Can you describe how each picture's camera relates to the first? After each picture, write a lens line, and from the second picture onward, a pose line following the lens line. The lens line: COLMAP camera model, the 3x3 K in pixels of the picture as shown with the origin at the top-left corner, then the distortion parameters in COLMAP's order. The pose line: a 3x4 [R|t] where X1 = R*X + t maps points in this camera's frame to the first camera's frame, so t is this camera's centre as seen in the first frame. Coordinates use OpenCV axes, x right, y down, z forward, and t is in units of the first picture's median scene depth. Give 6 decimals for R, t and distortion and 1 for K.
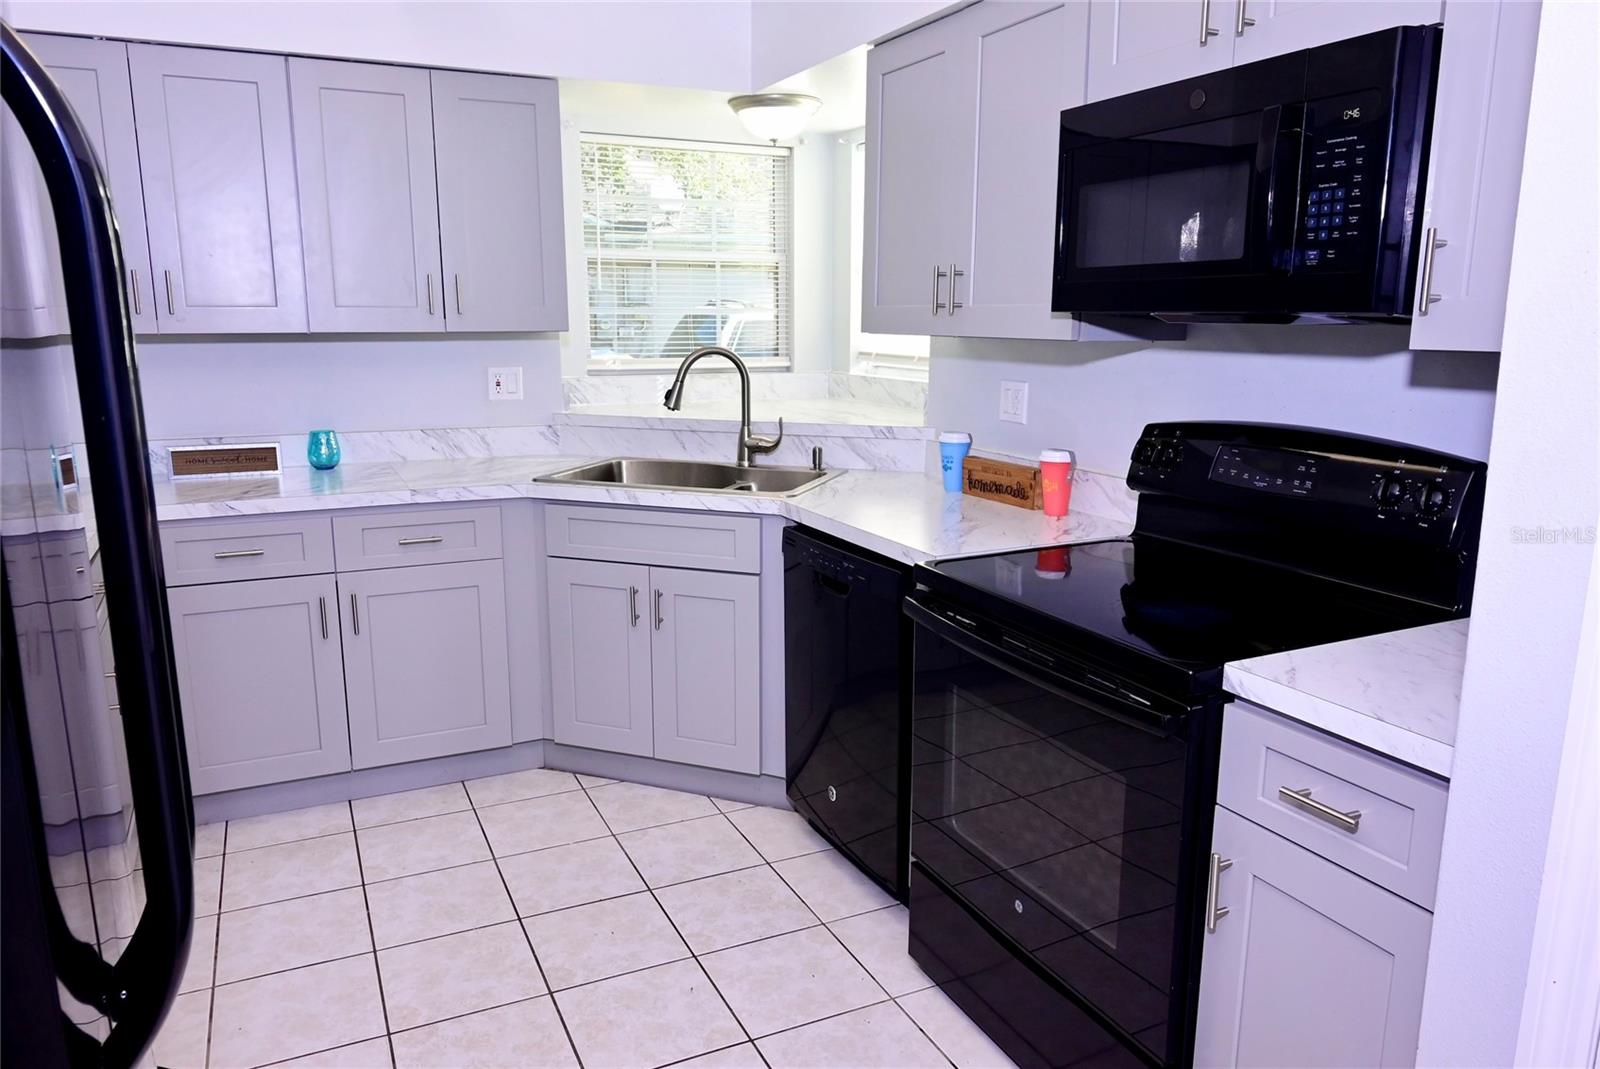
lens RADIAL K [[1098.1, 0, 800.3], [0, 1098.1, 533.7], [0, 0, 1]] dist [-0.001236, 0.001311]
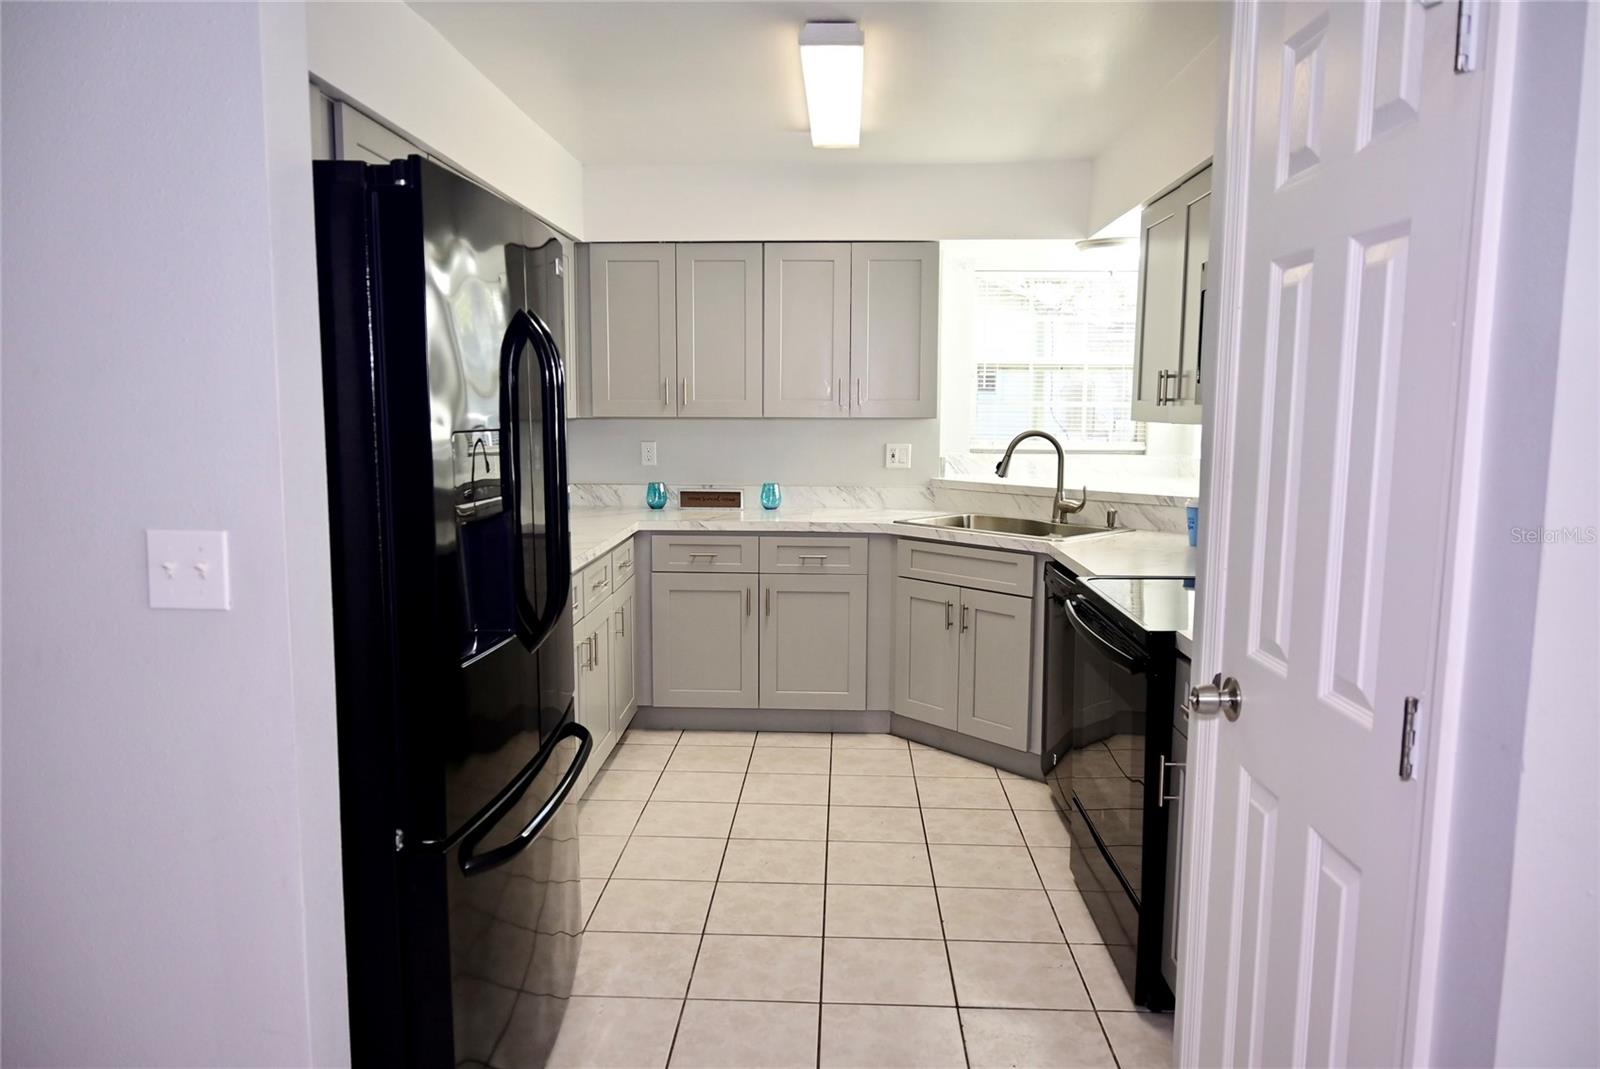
lens RADIAL K [[1103.5, 0, 800.9], [0, 1103.5, 538.3], [0, 0, 1]] dist [-0.001975, 0.003226]
pose [[0.882785, 0.058027, -0.466180, 0.305756], [-0.094935, 0.993904, -0.056059, 0.061095], [0.460085, 0.093745, 0.882912, -0.295503]]
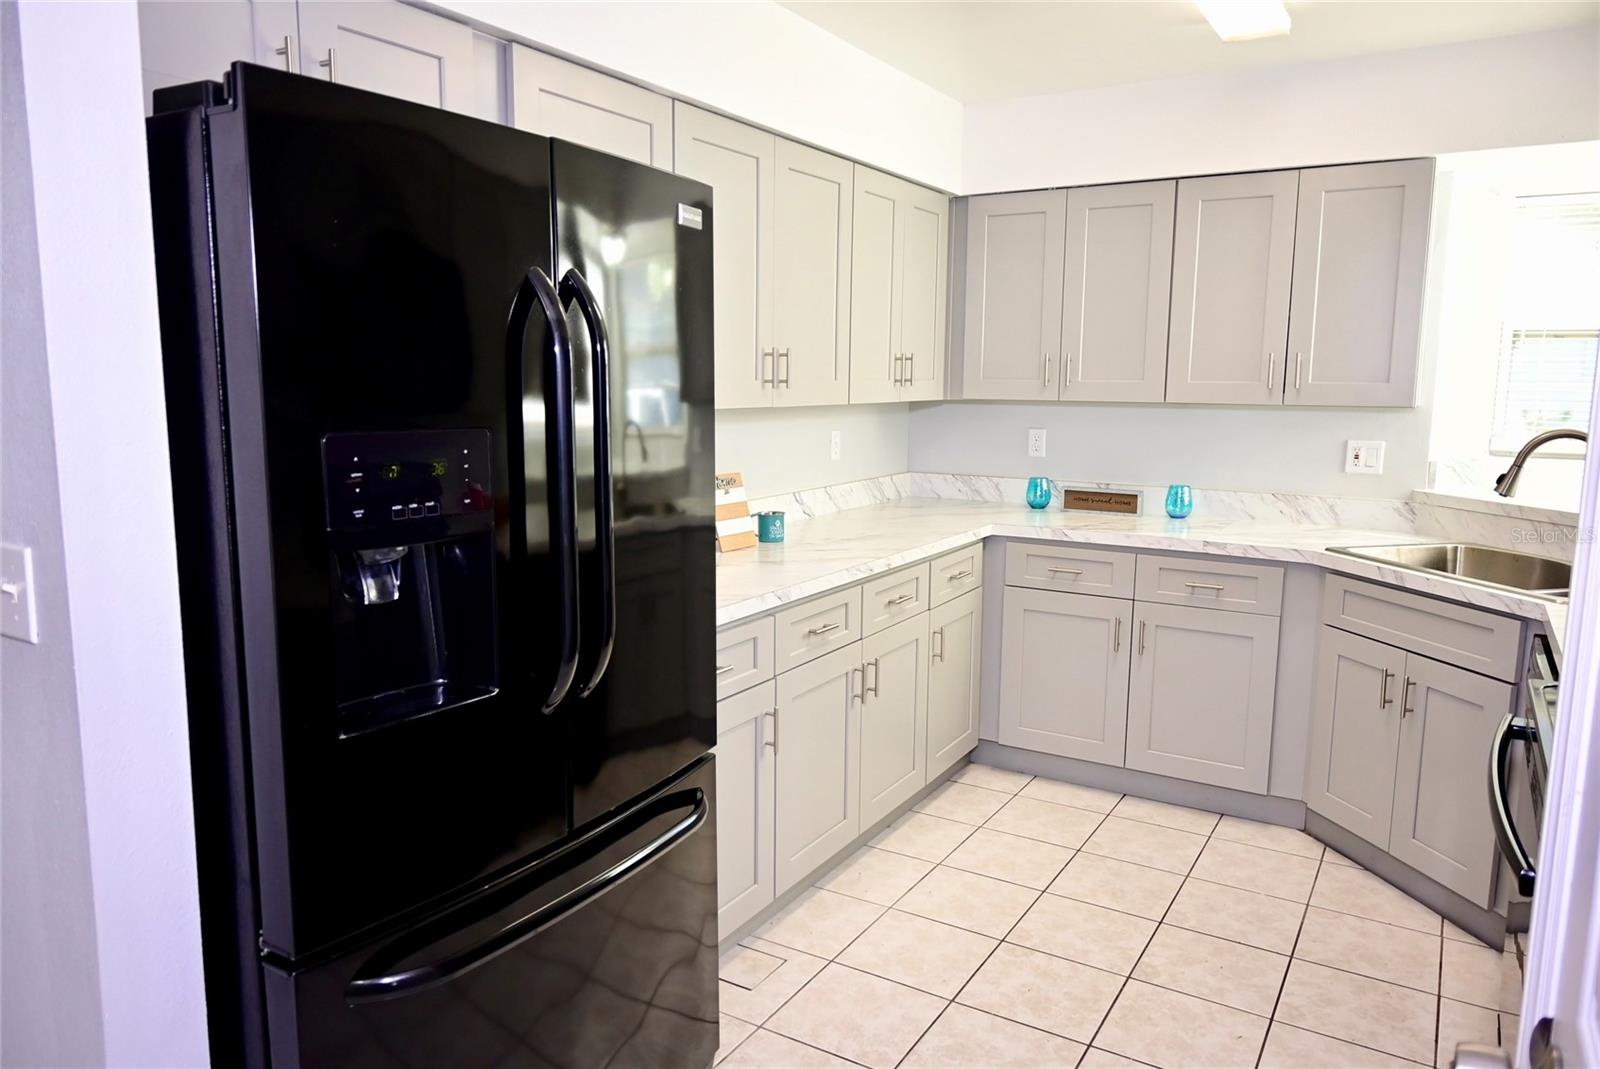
lens RADIAL K [[1100.1, 0, 792.2], [0, 1100.1, 537.1], [0, 0, 1]] dist [-0.006602, 0.000134]
pose [[0.539221, 0.124507, -0.832910, 0.336814], [-0.172837, 0.984320, 0.035246, -0.009297], [0.824238, 0.124952, 0.552285, 0.014917]]
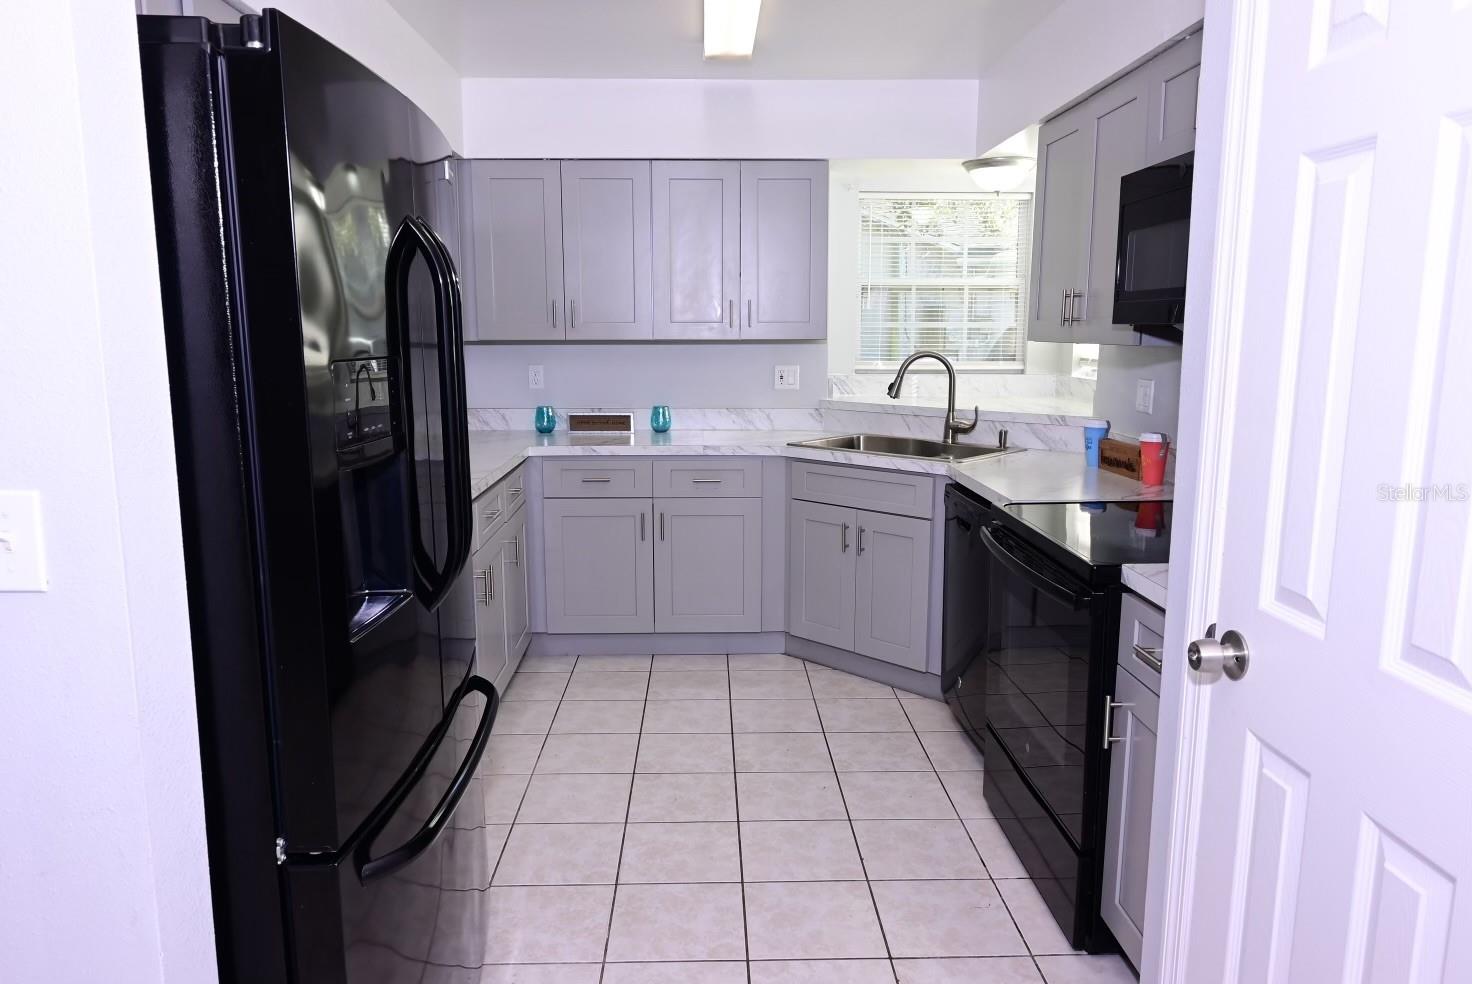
lens RADIAL K [[1015.2, 0, 736.8], [0, 1015.2, 495.5], [0, 0, 1]] dist [-0.001975, 0.003226]
pose [[0.914278, 0.064123, -0.399980, 0.217304], [-0.077869, 0.996798, -0.018191, 0.044304], [0.397533, 0.047777, 0.916343, -0.209437]]
